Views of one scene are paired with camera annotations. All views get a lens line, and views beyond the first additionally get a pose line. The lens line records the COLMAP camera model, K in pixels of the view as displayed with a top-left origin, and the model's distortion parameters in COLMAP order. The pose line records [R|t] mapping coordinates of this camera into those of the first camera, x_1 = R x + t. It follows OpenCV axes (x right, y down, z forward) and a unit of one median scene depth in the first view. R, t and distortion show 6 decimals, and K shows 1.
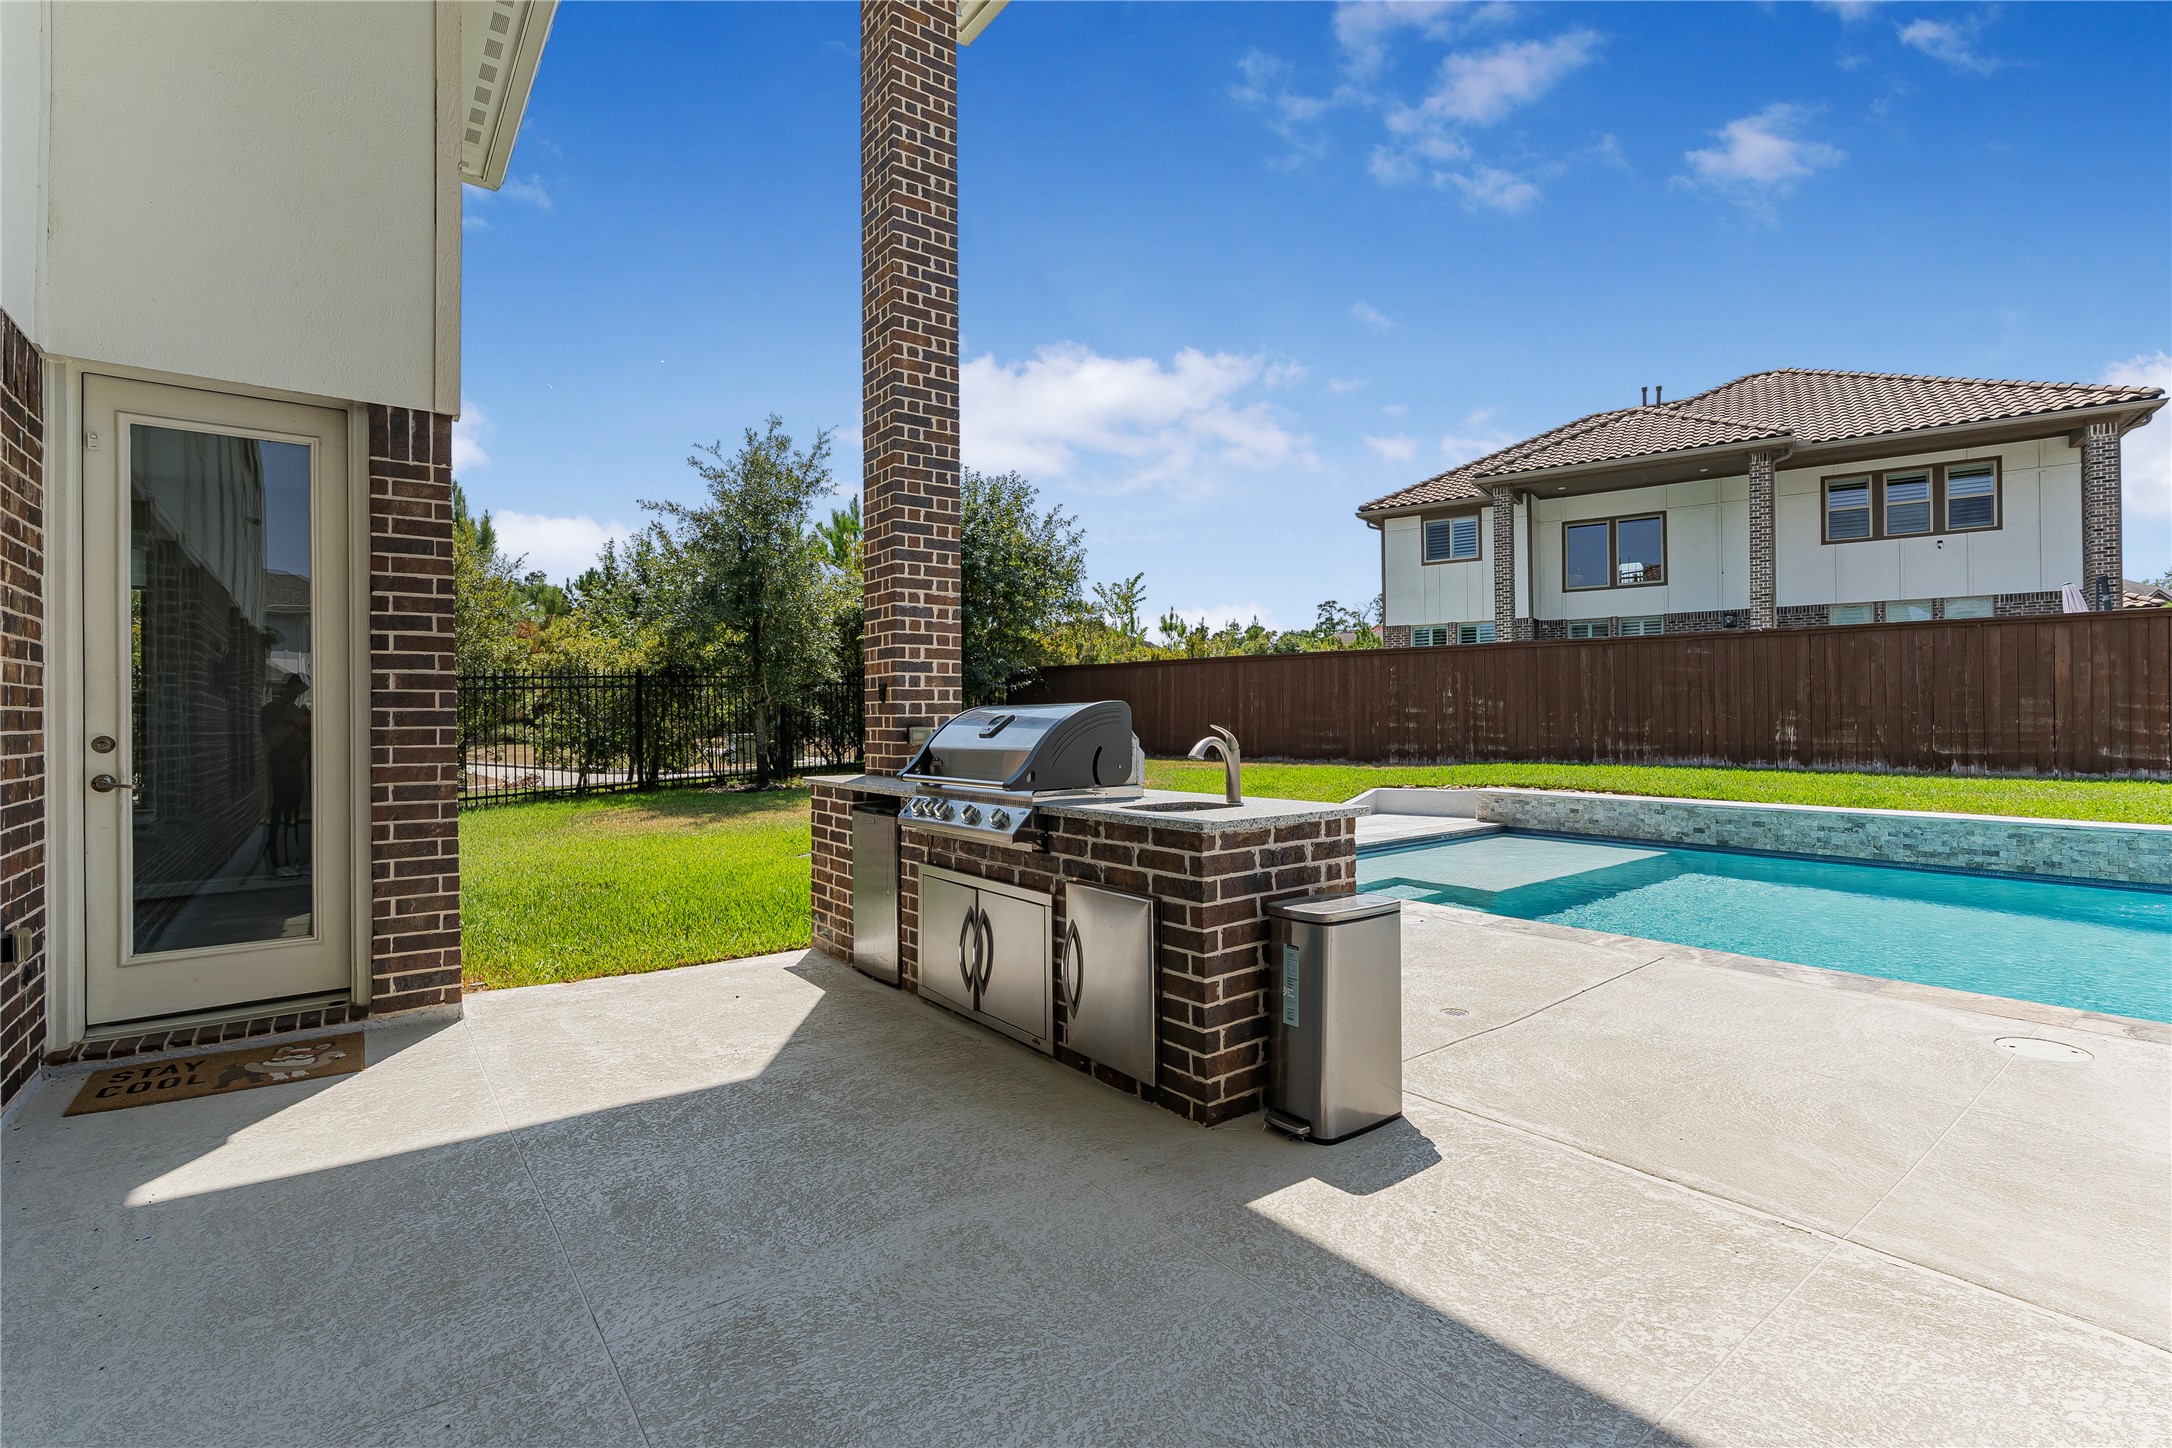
lens RADIAL K [[980.0, 0, 1079.7], [0, 980.0, 718.1], [0, 0, 1]] dist [-0.004422, -0.000104]
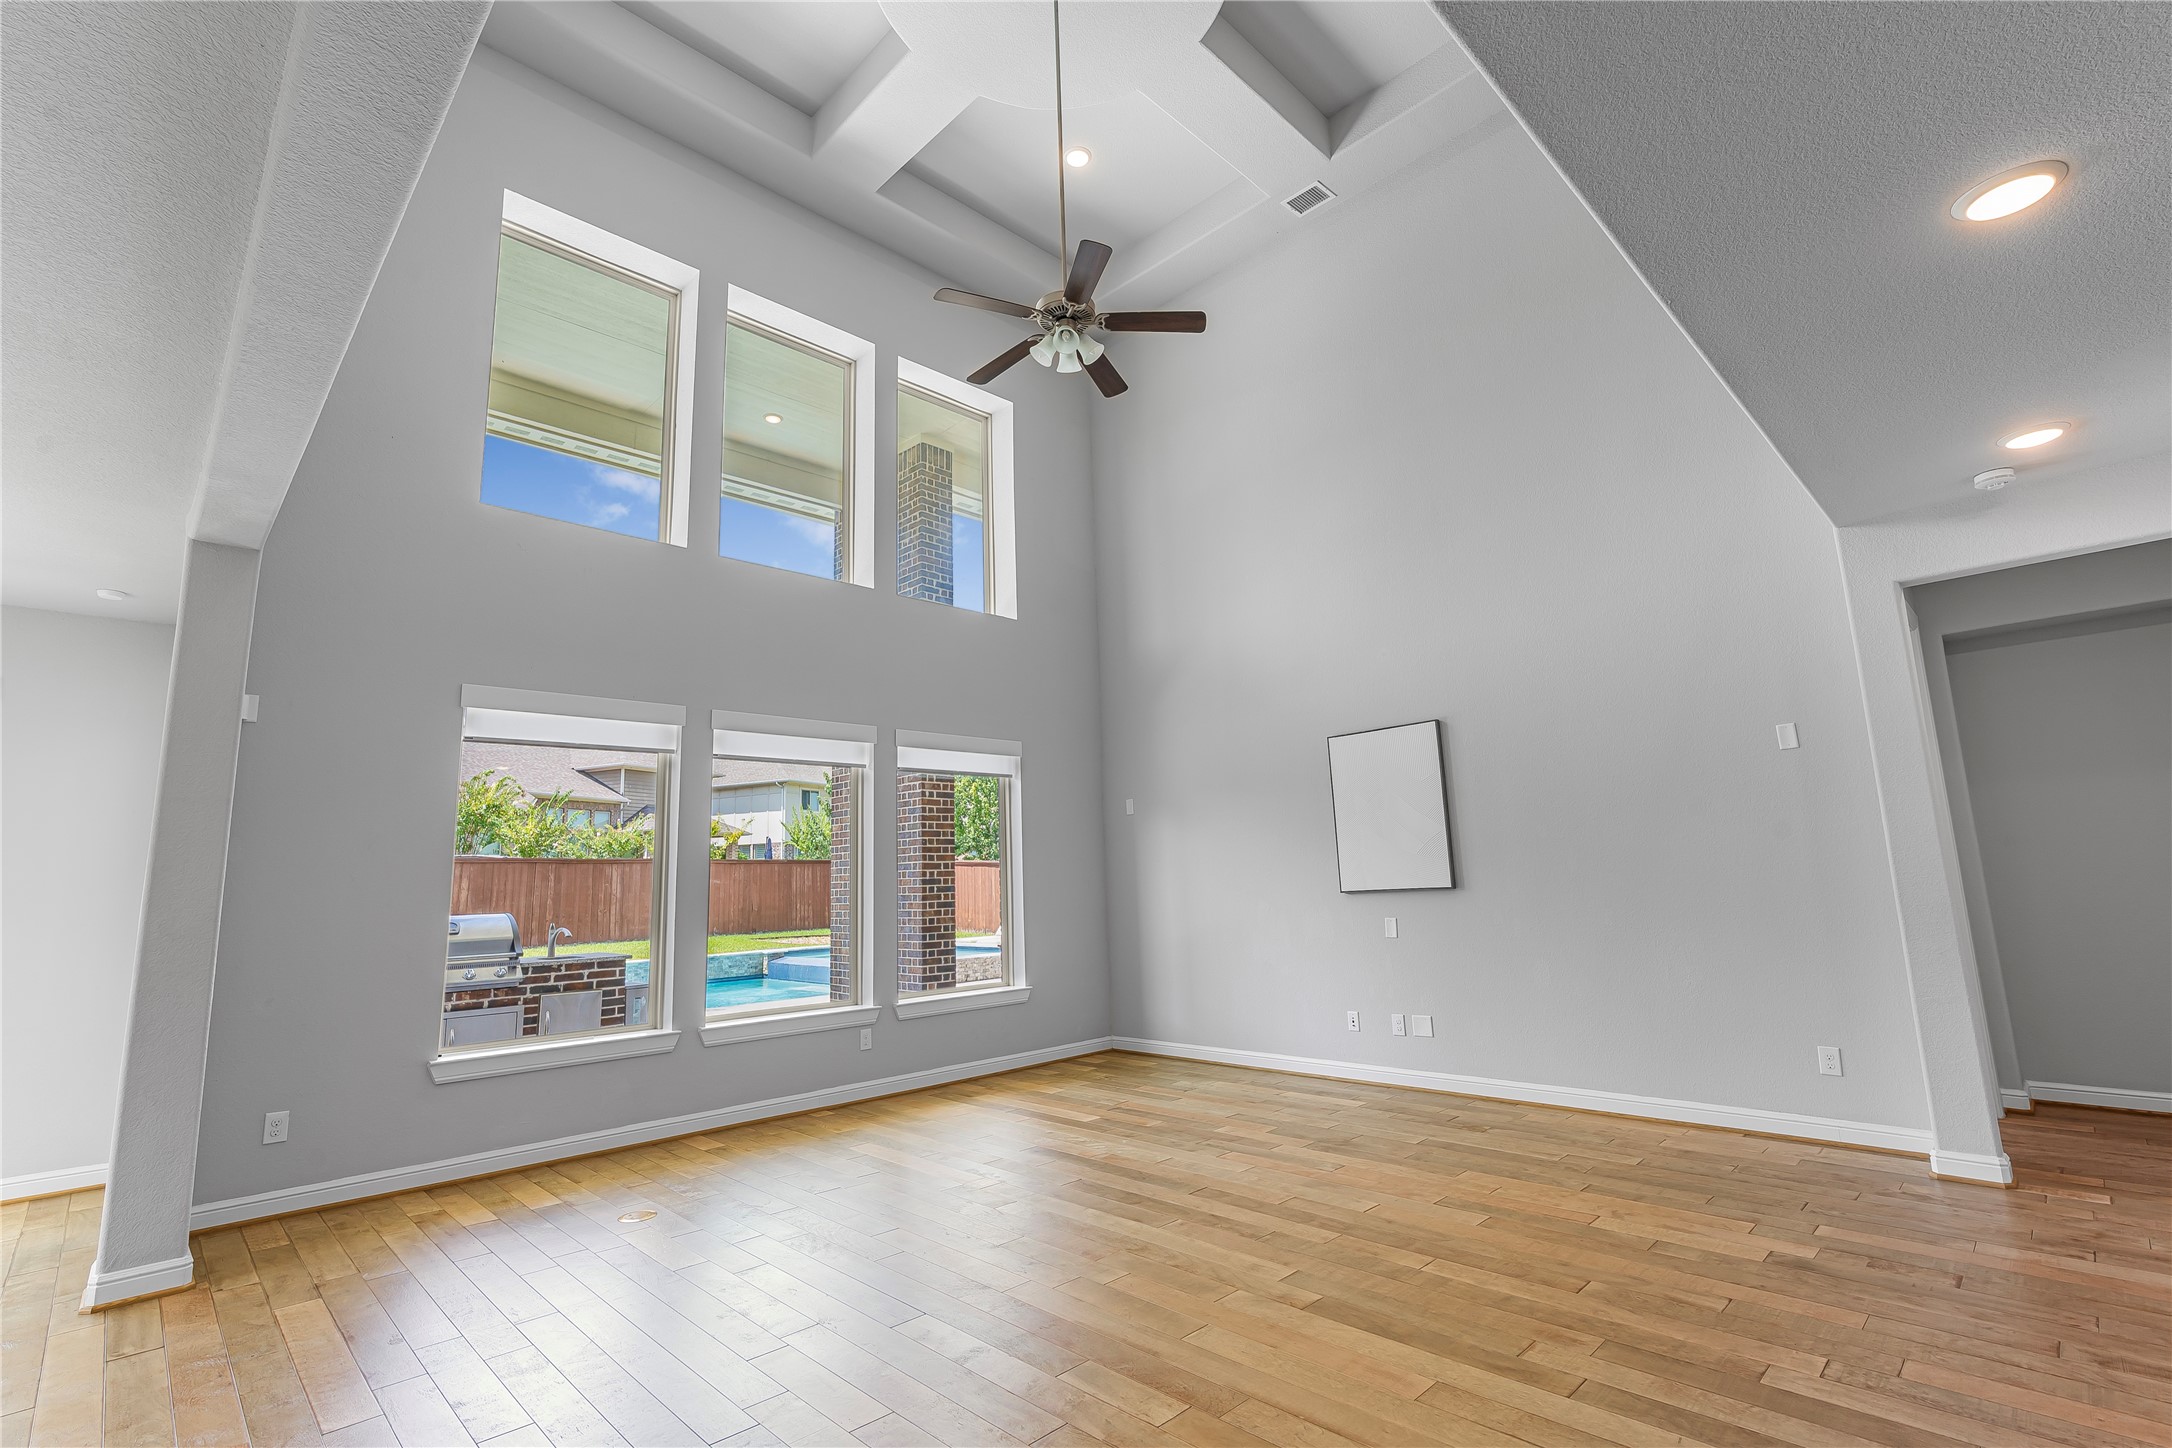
lens RADIAL K [[980.0, 0, 1079.7], [0, 980.0, 718.1], [0, 0, 1]] dist [-0.004422, -0.000104]
pose [[-0.122412, 0.179465, 0.976119, -0.780812], [0.034153, 0.983695, -0.176575, -0.006265], [-0.991892, 0.011723, -0.126546, 0.016539]]
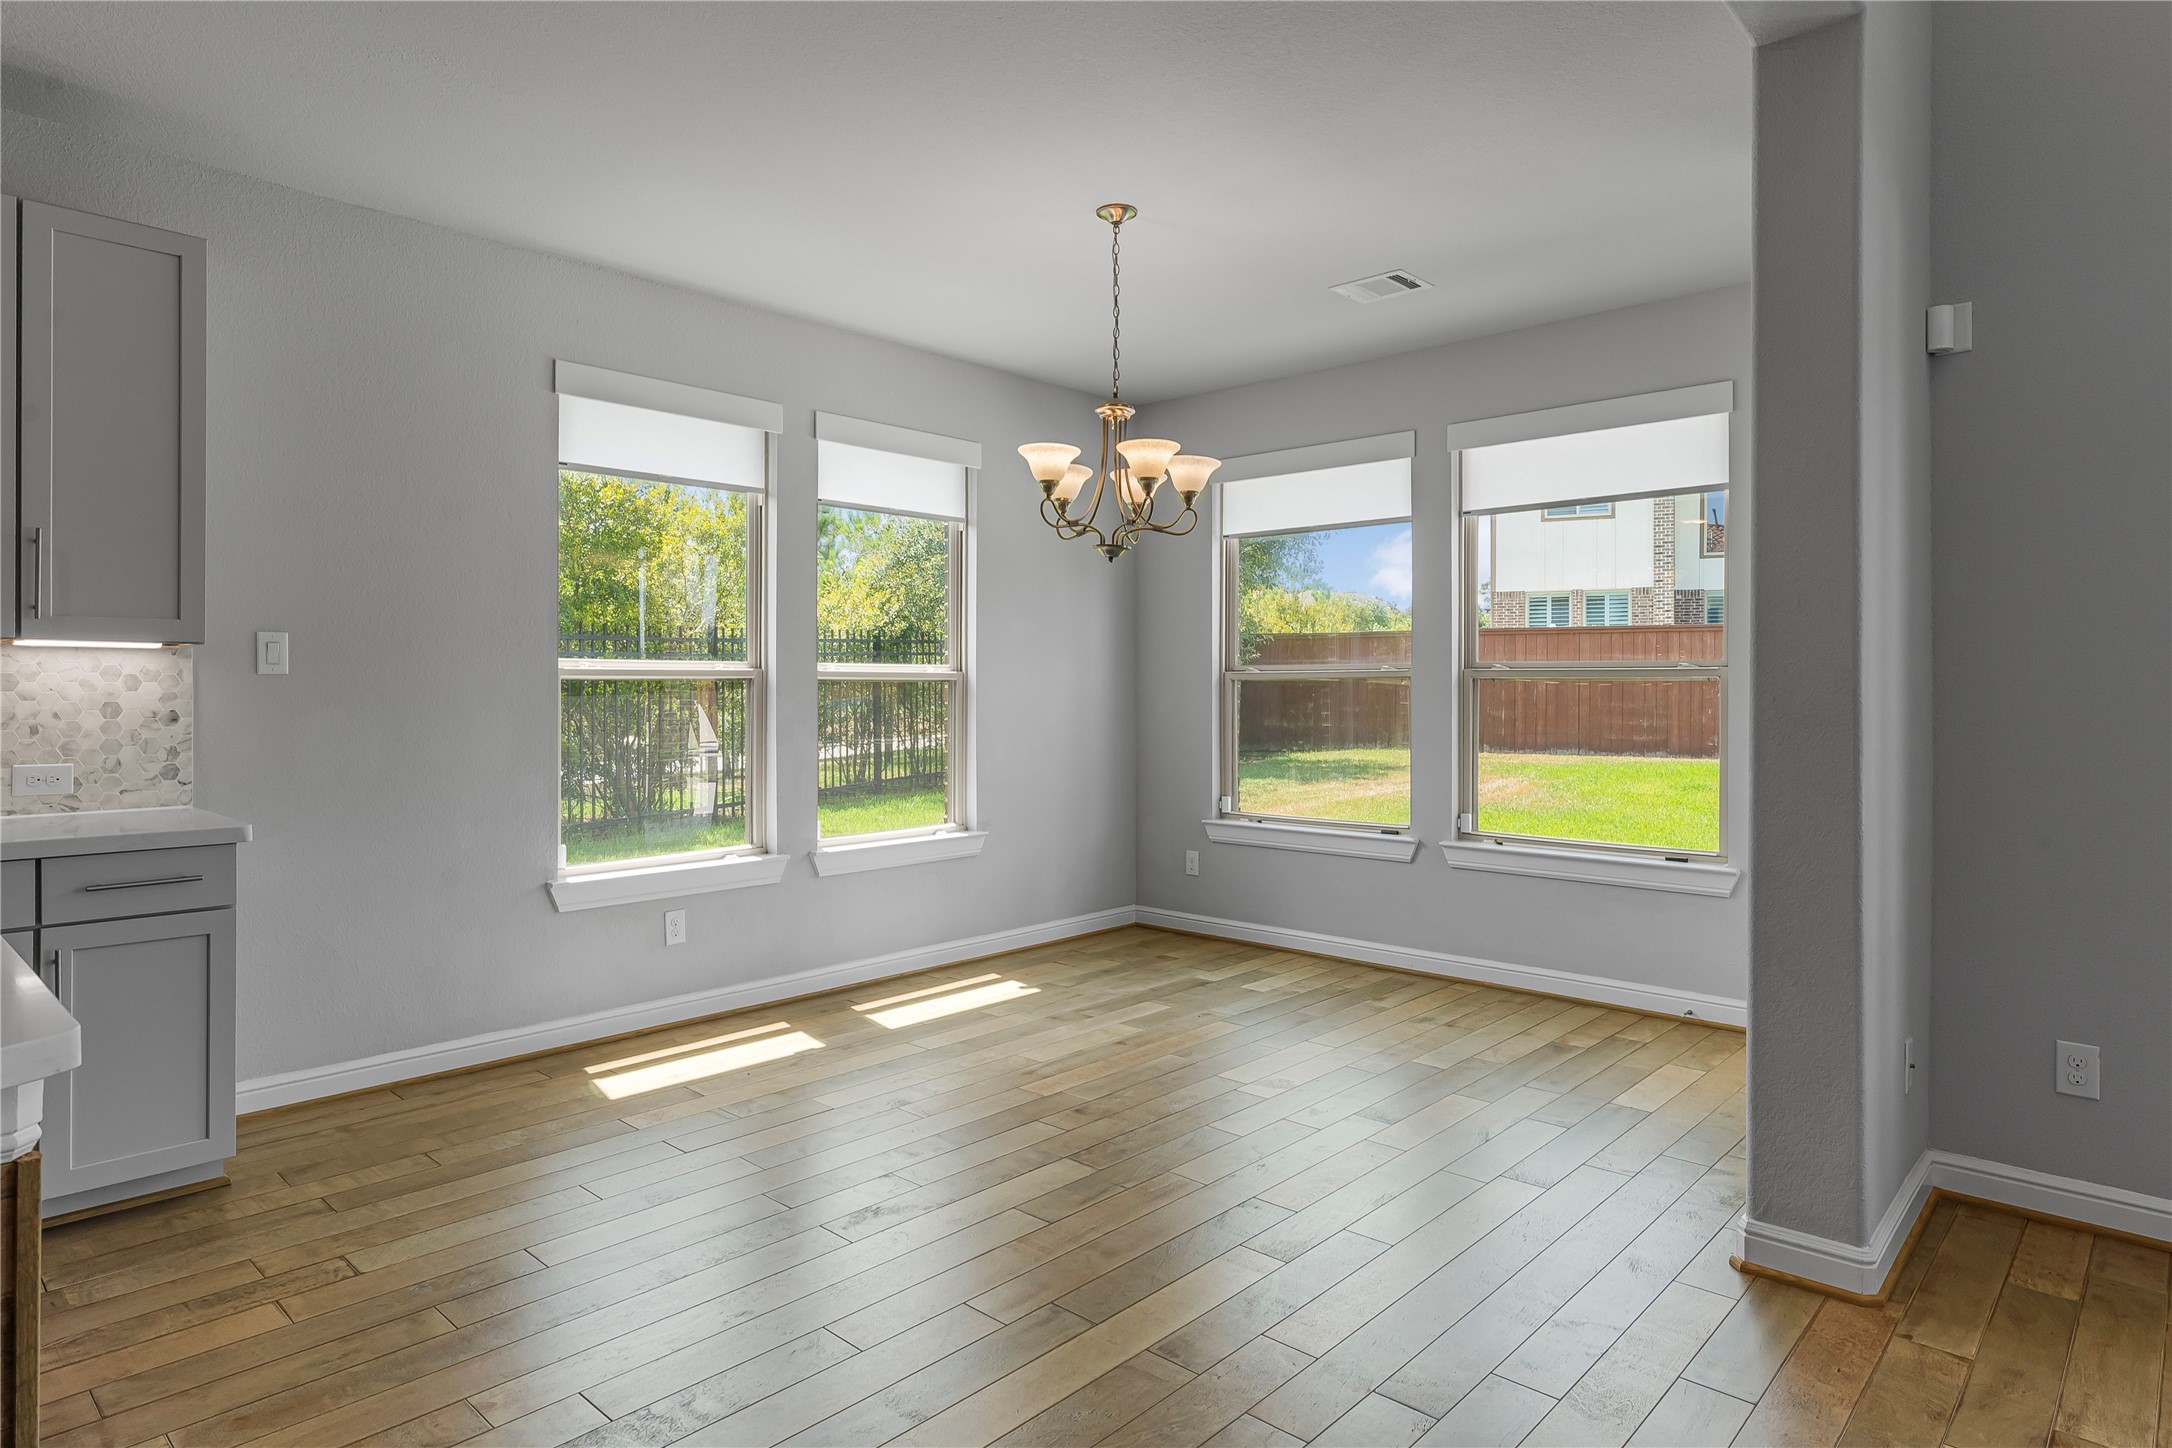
lens RADIAL K [[1236.8, 0, 1068.5], [0, 1236.8, 683.8], [0, 0, 1]] dist [-0.002606, 0.000425]
pose [[0.986354, 0.011581, 0.164233, -0.599795], [-0.010569, 0.999919, -0.007036, -0.005089], [-0.164301, 0.005204, 0.986396, 0.056365]]
